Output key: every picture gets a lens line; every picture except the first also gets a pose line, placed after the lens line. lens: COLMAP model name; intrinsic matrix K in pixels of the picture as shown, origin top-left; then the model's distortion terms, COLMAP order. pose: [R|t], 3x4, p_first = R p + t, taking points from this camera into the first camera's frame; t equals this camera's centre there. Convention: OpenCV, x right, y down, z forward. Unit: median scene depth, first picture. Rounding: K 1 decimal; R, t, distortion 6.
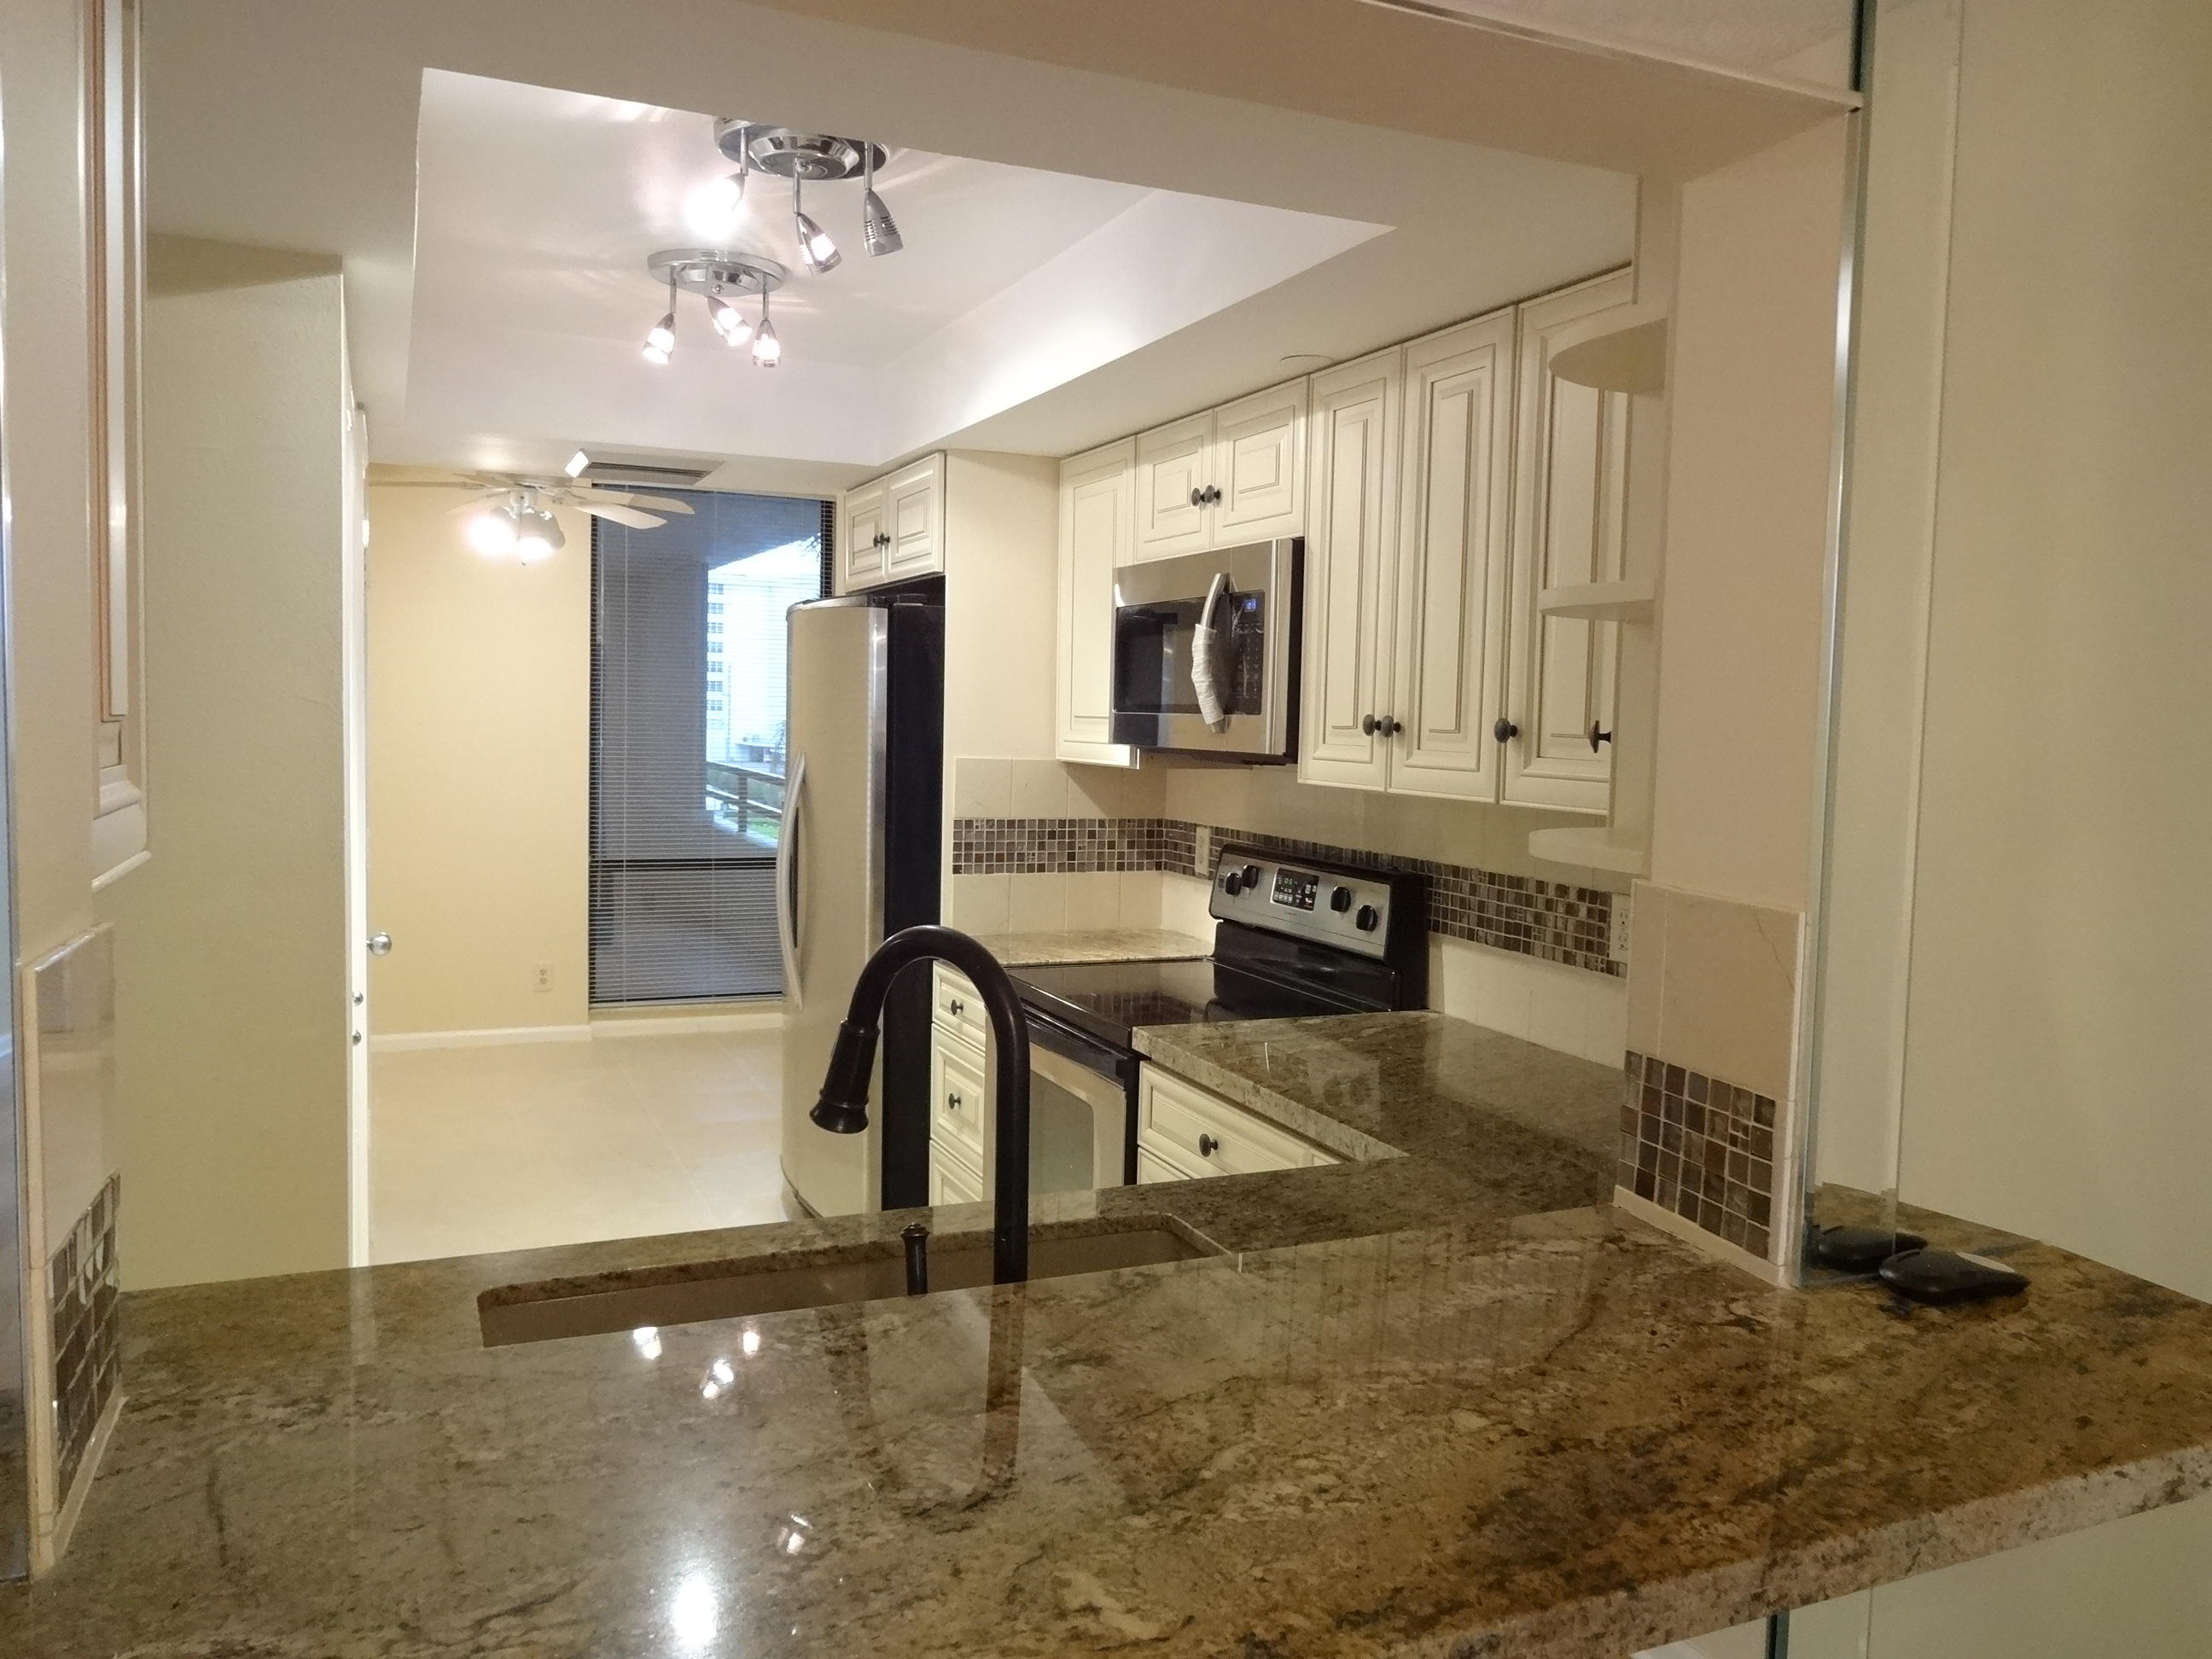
lens RADIAL K [[1621.7, 0, 1106.0], [0, 1621.7, 829.5], [0, 0, 1]] dist [0.003982, 0.001713]
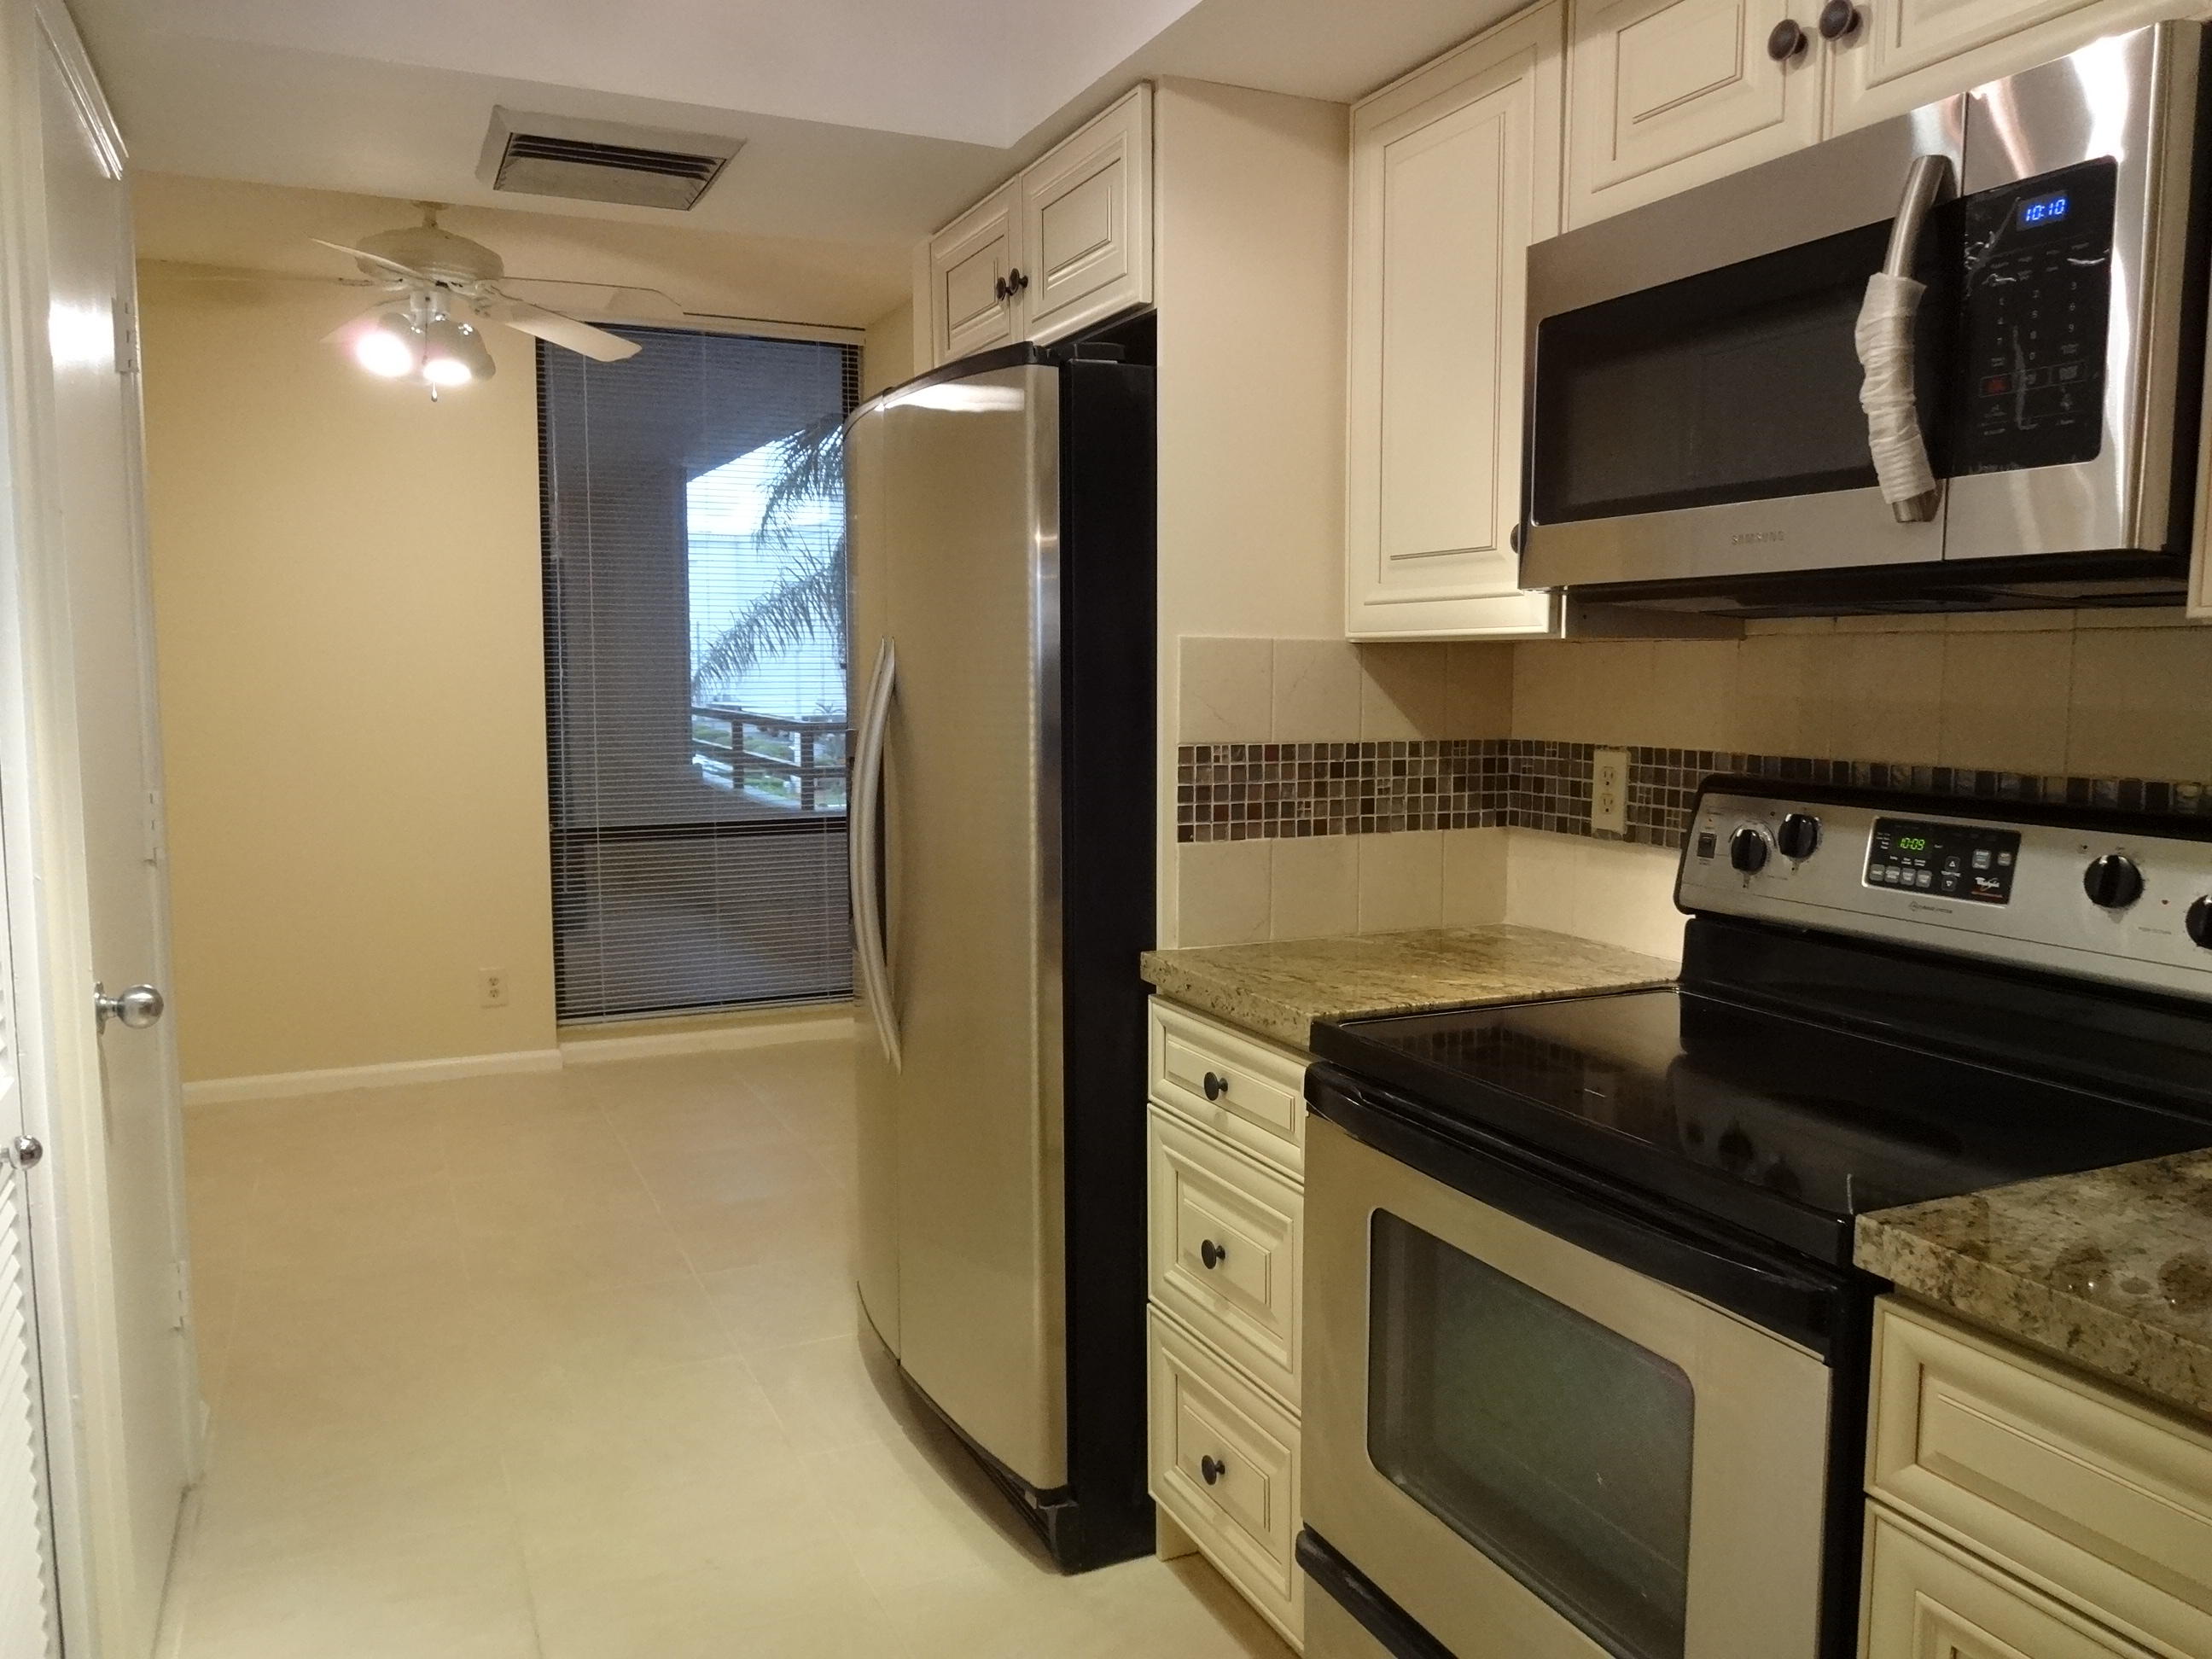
lens RADIAL K [[1595.6, 0, 1106.0], [0, 1595.6, 829.5], [0, 0, 1]] dist [-0.000393, -0.000268]
pose [[0.999479, -0.025856, 0.019304, -0.129802], [0.025256, 0.999209, 0.030730, 0.005013], [-0.020083, -0.030227, 0.999341, 0.438661]]
